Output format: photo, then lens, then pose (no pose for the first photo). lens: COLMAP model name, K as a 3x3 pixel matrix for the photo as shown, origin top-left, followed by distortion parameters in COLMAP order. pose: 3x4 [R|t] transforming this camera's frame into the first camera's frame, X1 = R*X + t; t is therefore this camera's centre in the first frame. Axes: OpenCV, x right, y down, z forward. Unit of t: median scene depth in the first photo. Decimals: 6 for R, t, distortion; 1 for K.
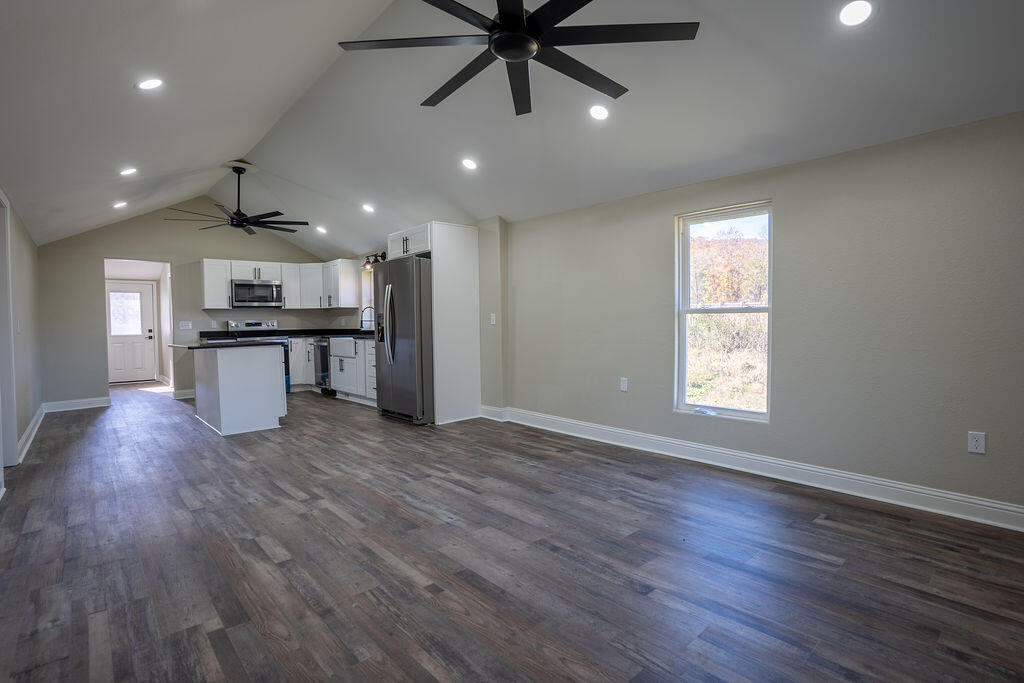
lens RADIAL K [[512.5, 0, 509.5], [0, 512.5, 333.9], [0, 0, 1]] dist [-0.042001, 0.008416]
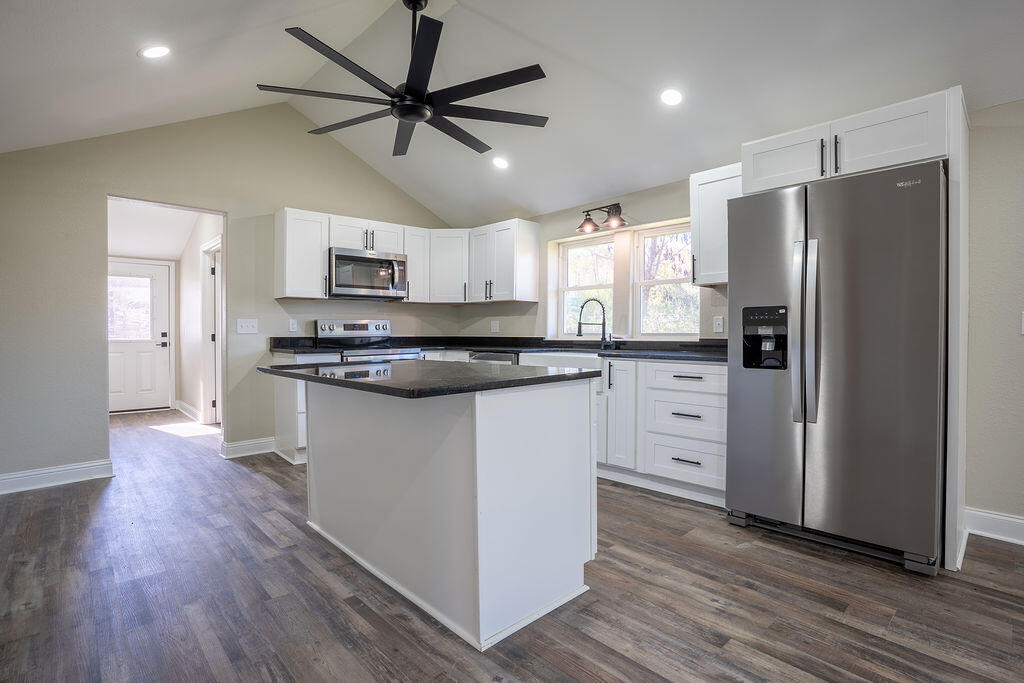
lens RADIAL K [[512.5, 0, 520.3], [0, 512.5, 339.7], [0, 0, 1]] dist [-0.042001, 0.008416]
pose [[0.999208, 0.016394, 0.036255, -0.339799], [-0.016102, 0.999836, -0.008337, -0.001627], [-0.036386, 0.007746, 0.999308, 0.400615]]
